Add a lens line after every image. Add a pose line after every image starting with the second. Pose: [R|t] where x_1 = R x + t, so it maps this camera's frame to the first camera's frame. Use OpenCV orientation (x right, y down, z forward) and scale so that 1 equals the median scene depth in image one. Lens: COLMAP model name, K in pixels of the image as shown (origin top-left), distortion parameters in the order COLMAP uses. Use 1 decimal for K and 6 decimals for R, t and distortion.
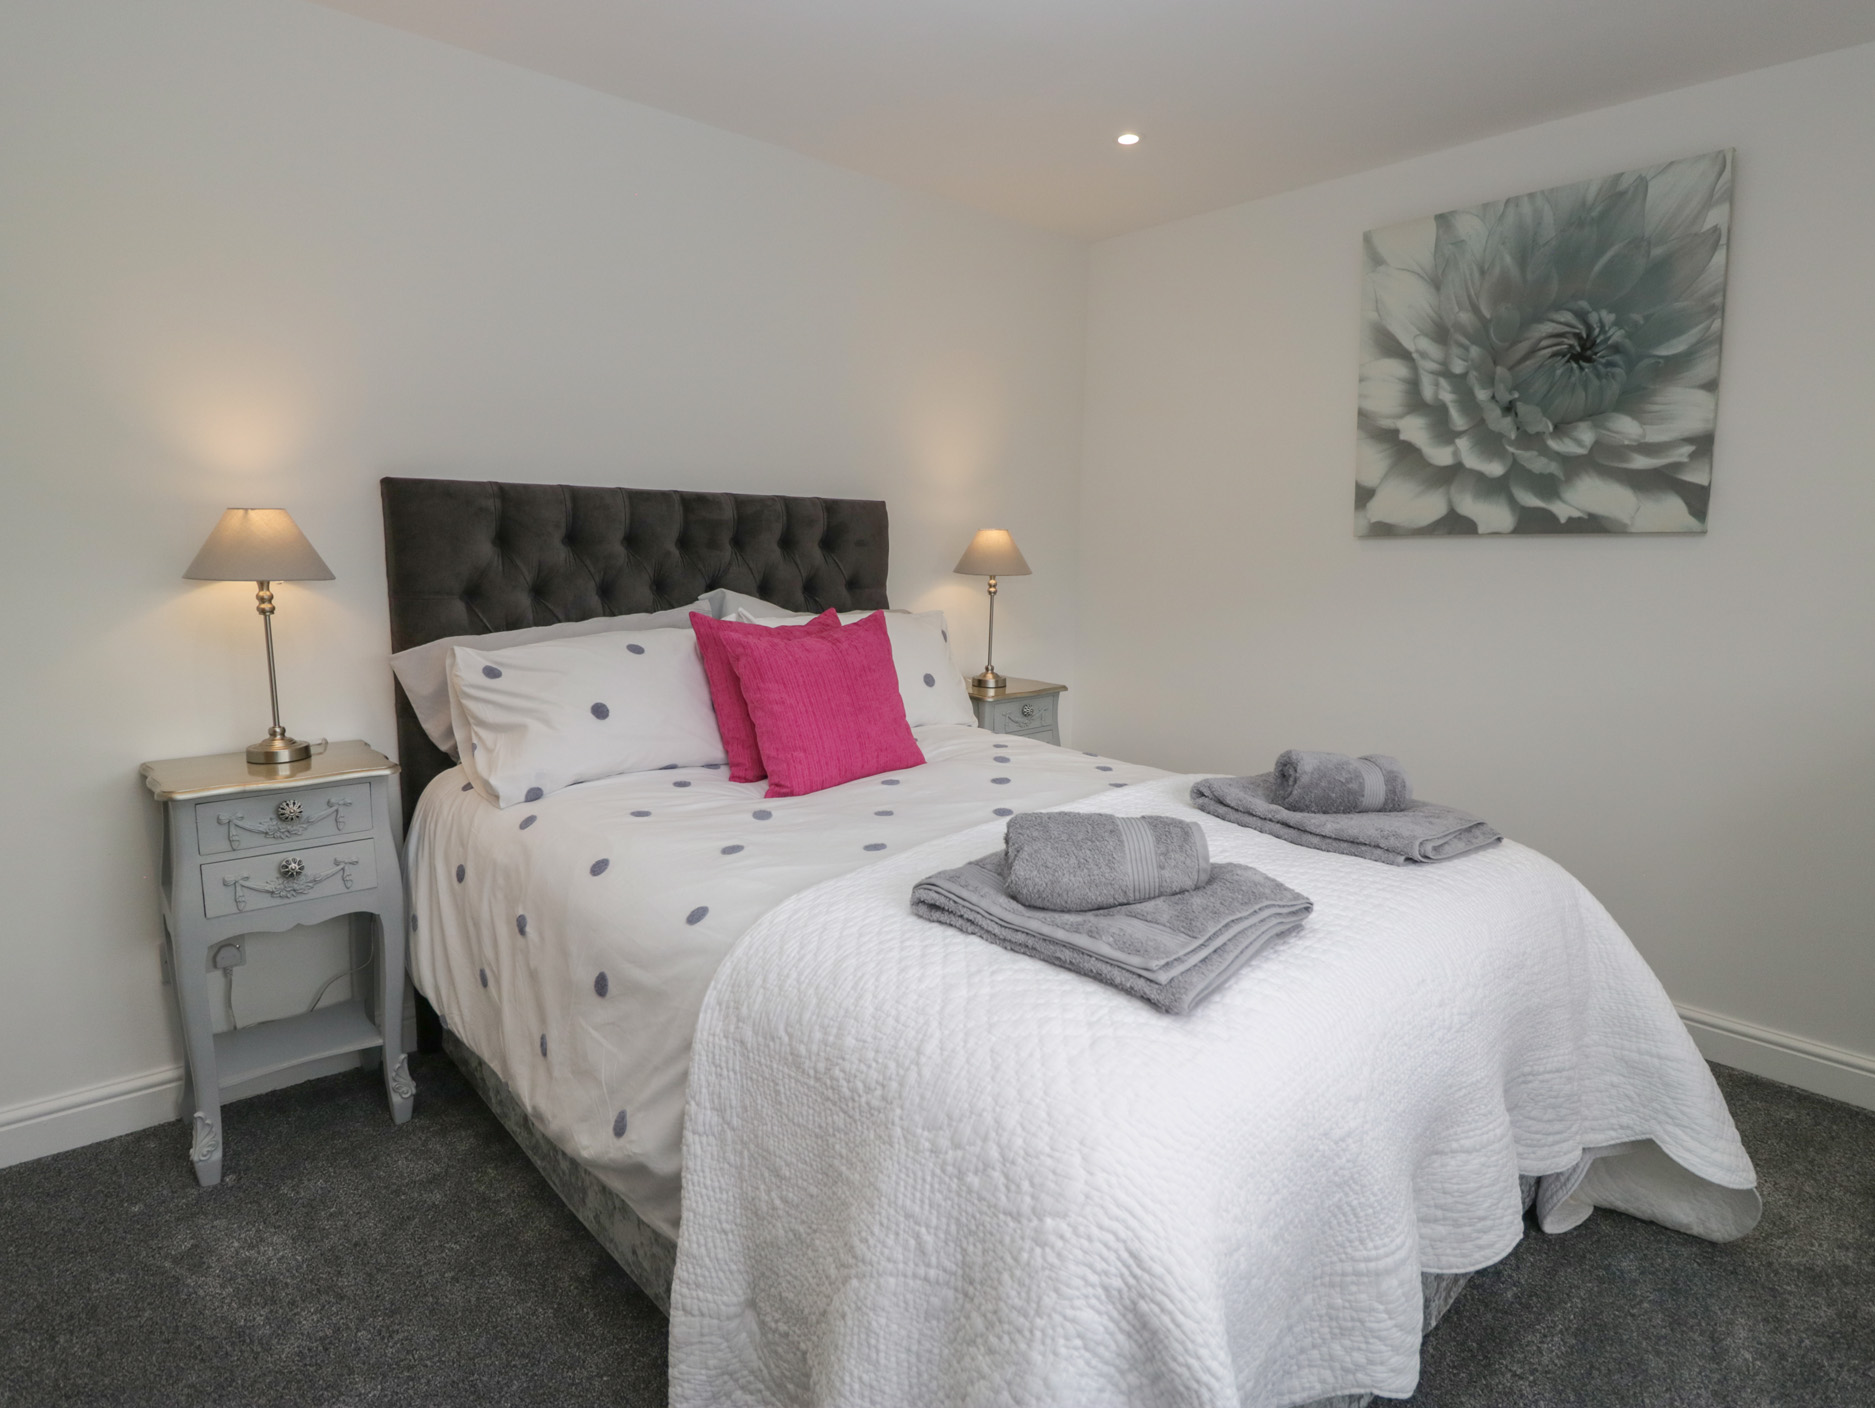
lens RADIAL K [[1015.1, 0, 924.2], [0, 1015.1, 668.5], [0, 0, 1]] dist [-0.012717, 0.001372]
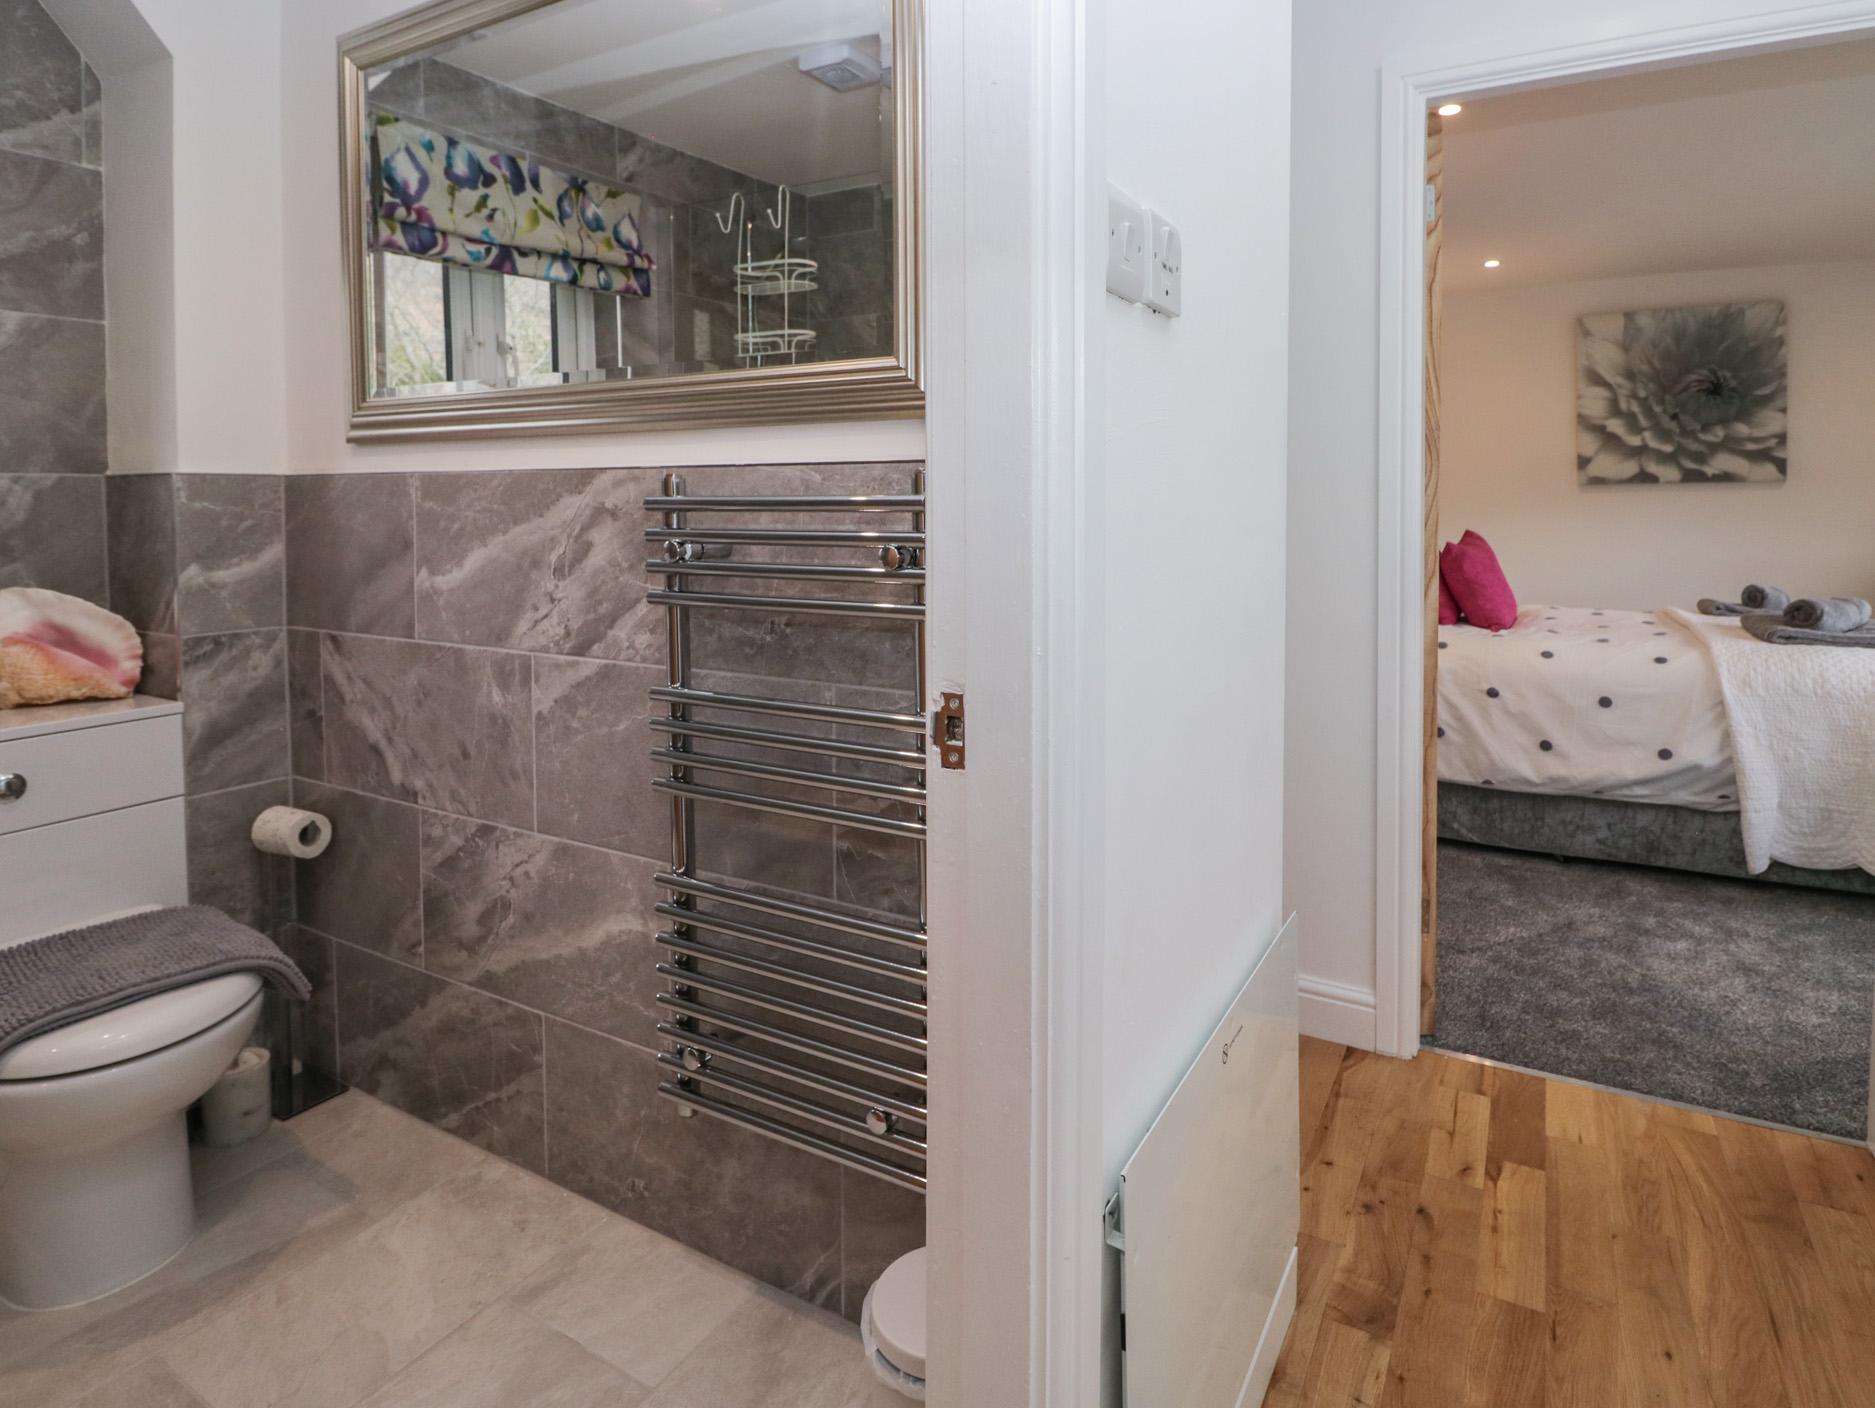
lens RADIAL K [[998.6, 0, 973.1], [0, 998.6, 521.9], [0, 0, 1]] dist [-0.006091, -0.001366]
pose [[0.943644, -0.017954, 0.330476, -1.210831], [0.049996, 0.994802, -0.088714, 0.035756], [-0.327165, 0.100236, 0.939636, -0.285195]]
